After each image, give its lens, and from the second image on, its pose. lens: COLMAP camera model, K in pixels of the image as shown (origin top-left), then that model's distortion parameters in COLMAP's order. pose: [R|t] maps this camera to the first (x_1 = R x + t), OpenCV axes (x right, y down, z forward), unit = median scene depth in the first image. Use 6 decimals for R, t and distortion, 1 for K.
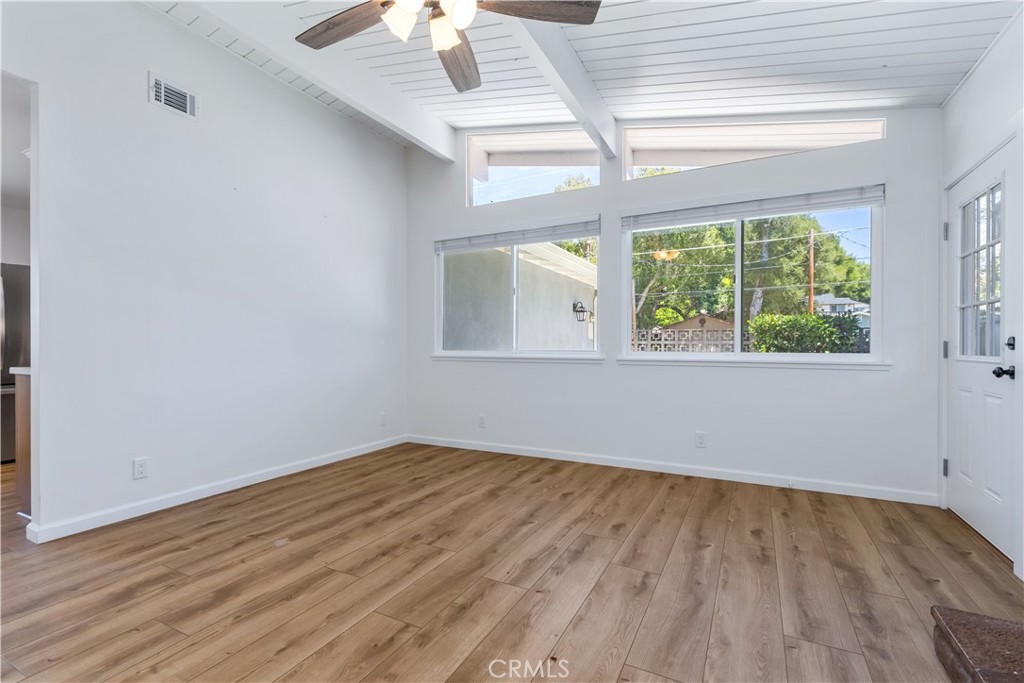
lens RADIAL K [[456.7, 0, 513.3], [0, 456.7, 350.3], [0, 0, 1]] dist [0.005332, -0.002422]
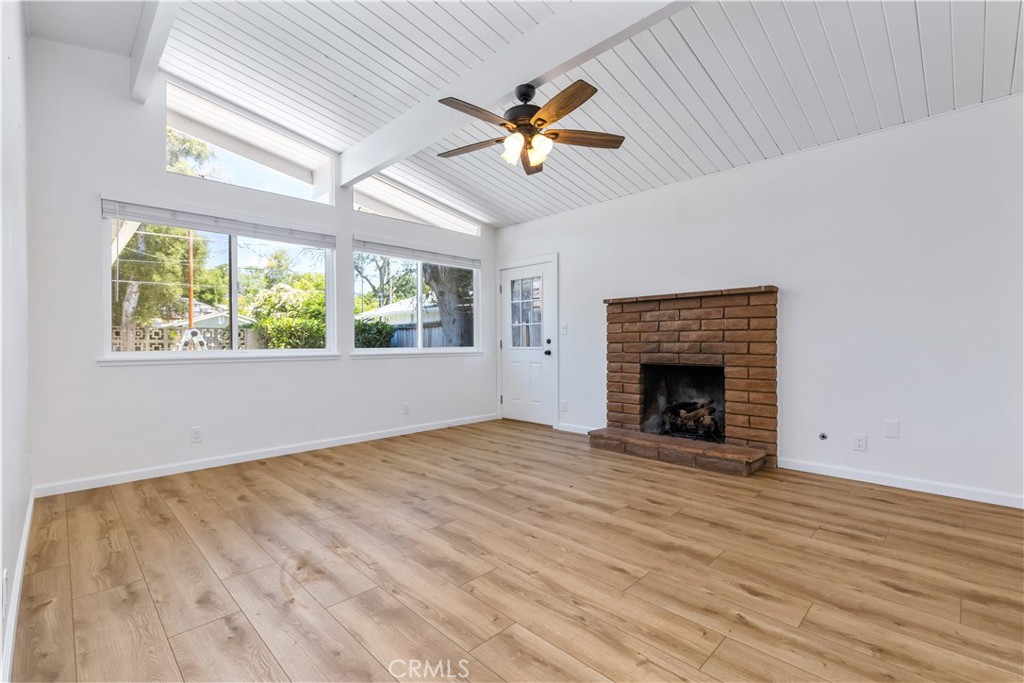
lens RADIAL K [[456.7, 0, 497.4], [0, 456.7, 340.9], [0, 0, 1]] dist [0.005332, -0.002422]
pose [[0.325955, 0.000725, 0.945385, -0.903316], [0.016548, 0.999842, -0.006472, -0.002975], [-0.945241, 0.017754, 0.325891, 0.266649]]
